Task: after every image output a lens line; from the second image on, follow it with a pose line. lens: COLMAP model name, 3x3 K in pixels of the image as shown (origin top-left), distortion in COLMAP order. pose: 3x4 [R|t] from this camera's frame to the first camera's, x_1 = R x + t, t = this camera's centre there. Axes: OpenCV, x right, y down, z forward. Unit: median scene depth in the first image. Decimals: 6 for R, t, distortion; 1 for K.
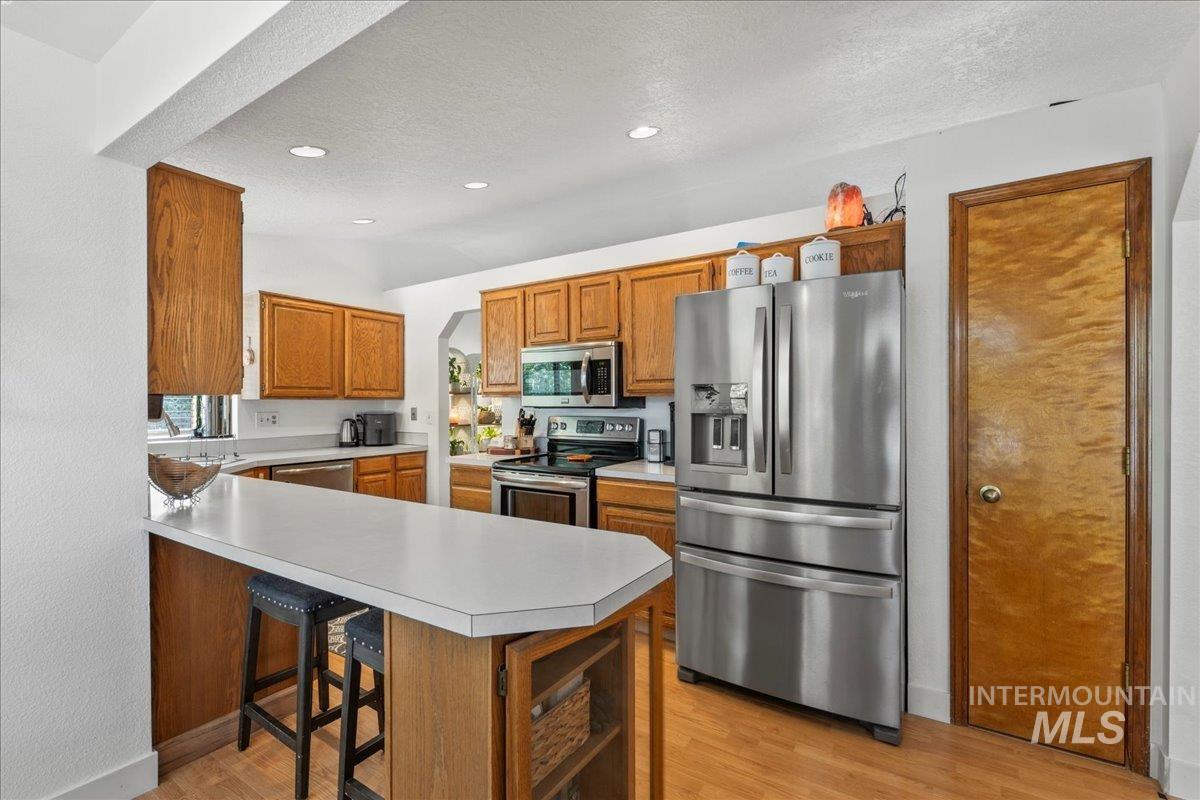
lens RADIAL K [[522.4, 0, 605.9], [0, 522.4, 405.5], [0, 0, 1]] dist [0.013364, -0.007651]
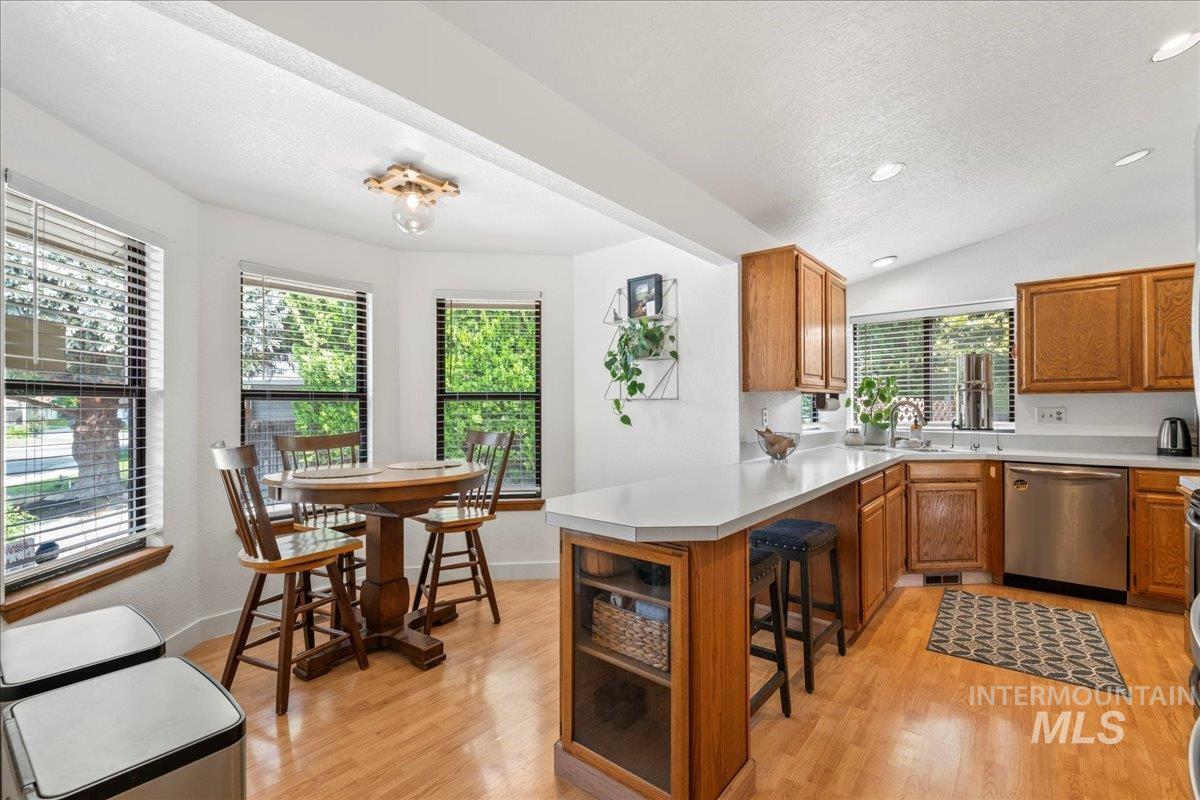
lens RADIAL K [[522.4, 0, 607.1], [0, 522.4, 404.8], [0, 0, 1]] dist [0.013364, -0.007651]
pose [[-0.100501, -0.003758, -0.994930, 0.370125], [0.001327, 0.999991, -0.003911, 0.010399], [0.994936, -0.001713, -0.100496, 0.312564]]
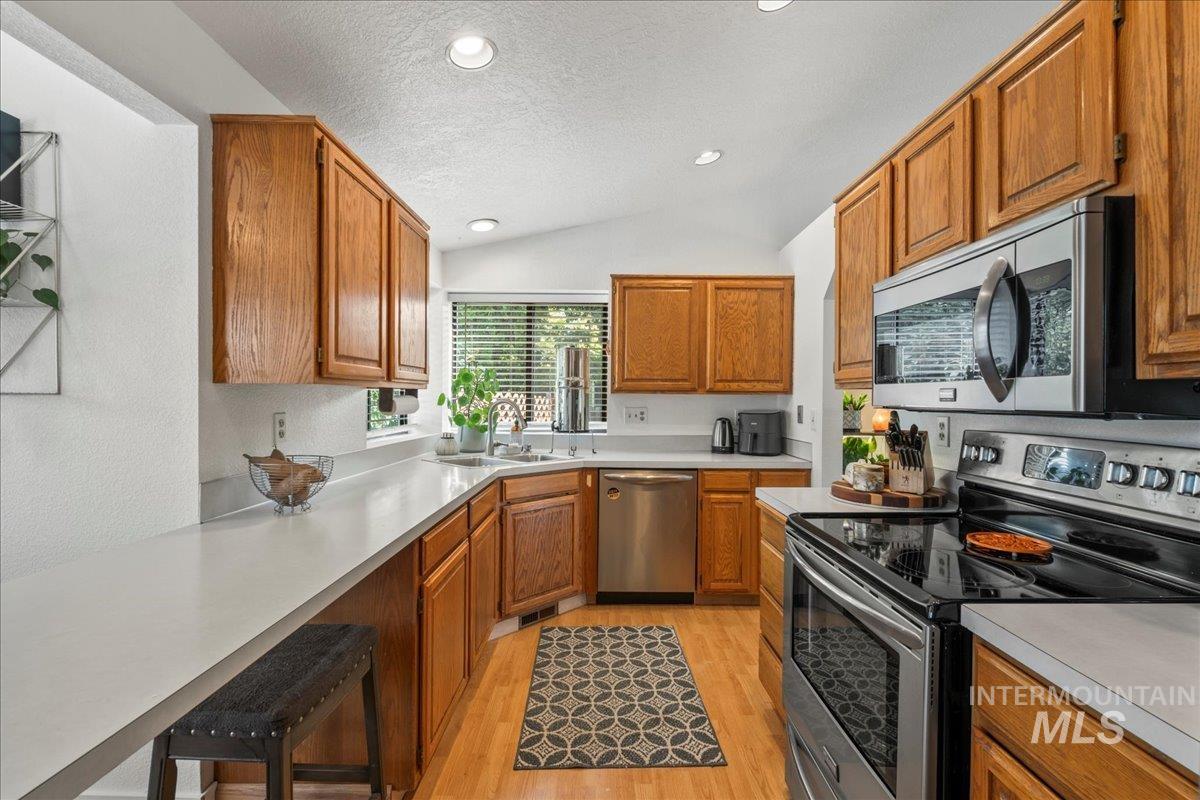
lens RADIAL K [[522.4, 0, 601.8], [0, 522.4, 402.3], [0, 0, 1]] dist [0.013364, -0.007651]
pose [[0.542829, 0.012436, -0.839751, 0.092877], [-0.011573, 0.999906, 0.007327, -0.002384], [0.839763, 0.005741, 0.542922, 0.458709]]
